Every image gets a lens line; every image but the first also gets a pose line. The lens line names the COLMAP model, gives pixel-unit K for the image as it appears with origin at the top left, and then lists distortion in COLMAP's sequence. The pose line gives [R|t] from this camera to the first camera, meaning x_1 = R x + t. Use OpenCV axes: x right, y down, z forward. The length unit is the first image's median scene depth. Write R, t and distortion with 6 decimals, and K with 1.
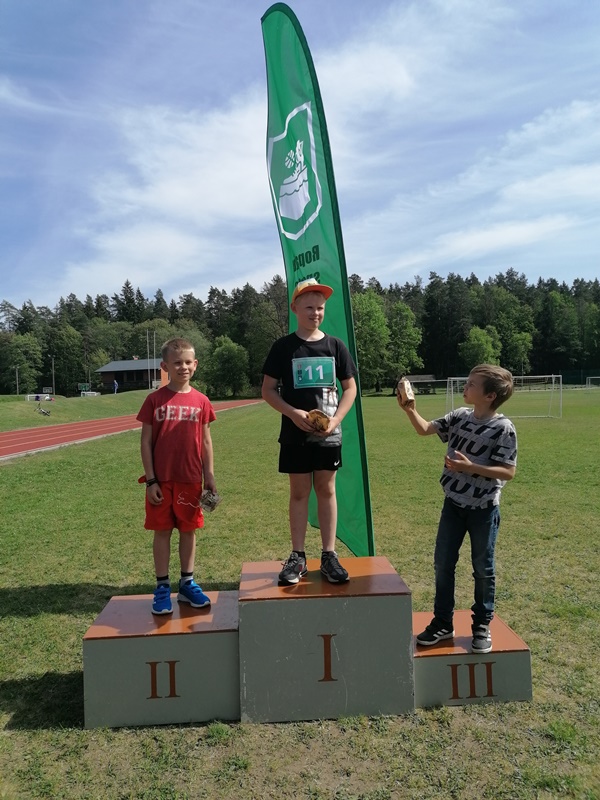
lens RADIAL K [[583.0, 0, 311.7], [0, 583.0, 400.3], [0, 0, 1]] dist [0.043078, -0.007643]
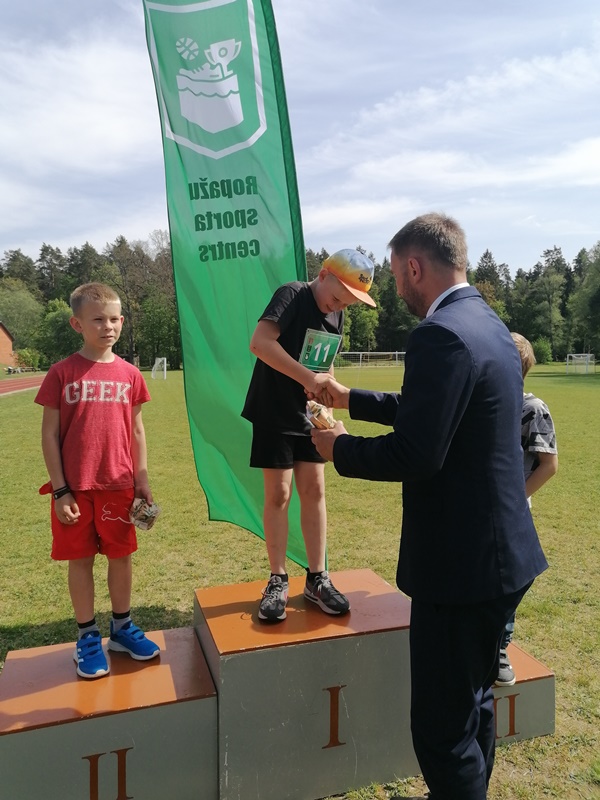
lens RADIAL K [[583.0, 0, 304.0], [0, 583.0, 403.3], [0, 0, 1]] dist [0.043078, -0.007643]
pose [[0.969265, 0.002542, 0.246005, -0.069006], [-0.015408, 0.998611, 0.050388, -0.001212], [-0.245535, -0.052630, 0.967958, 0.102345]]
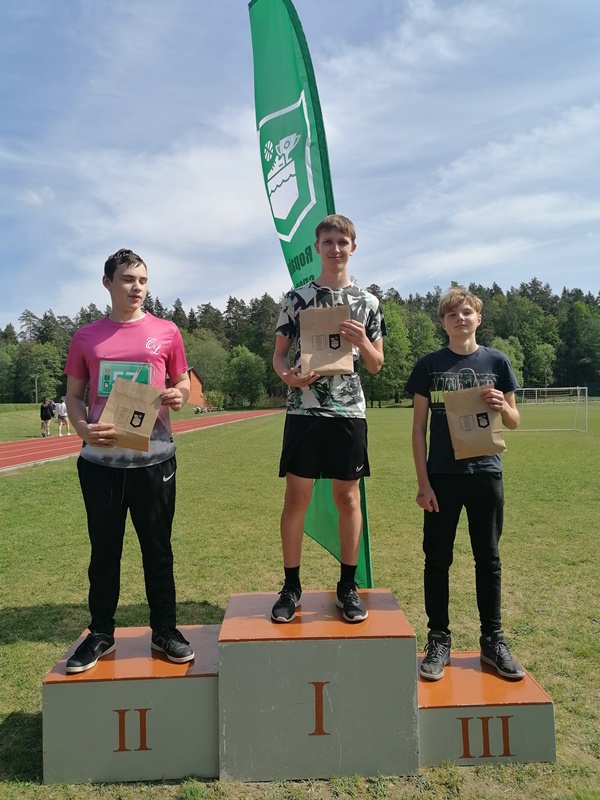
lens RADIAL K [[583.0, 0, 312.4], [0, 583.0, 407.1], [0, 0, 1]] dist [0.043078, -0.007643]
pose [[0.999533, 0.007024, -0.029734, 0.013823], [-0.007201, 0.999957, -0.005853, -0.002069], [0.029692, 0.006064, 0.999541, 0.041425]]
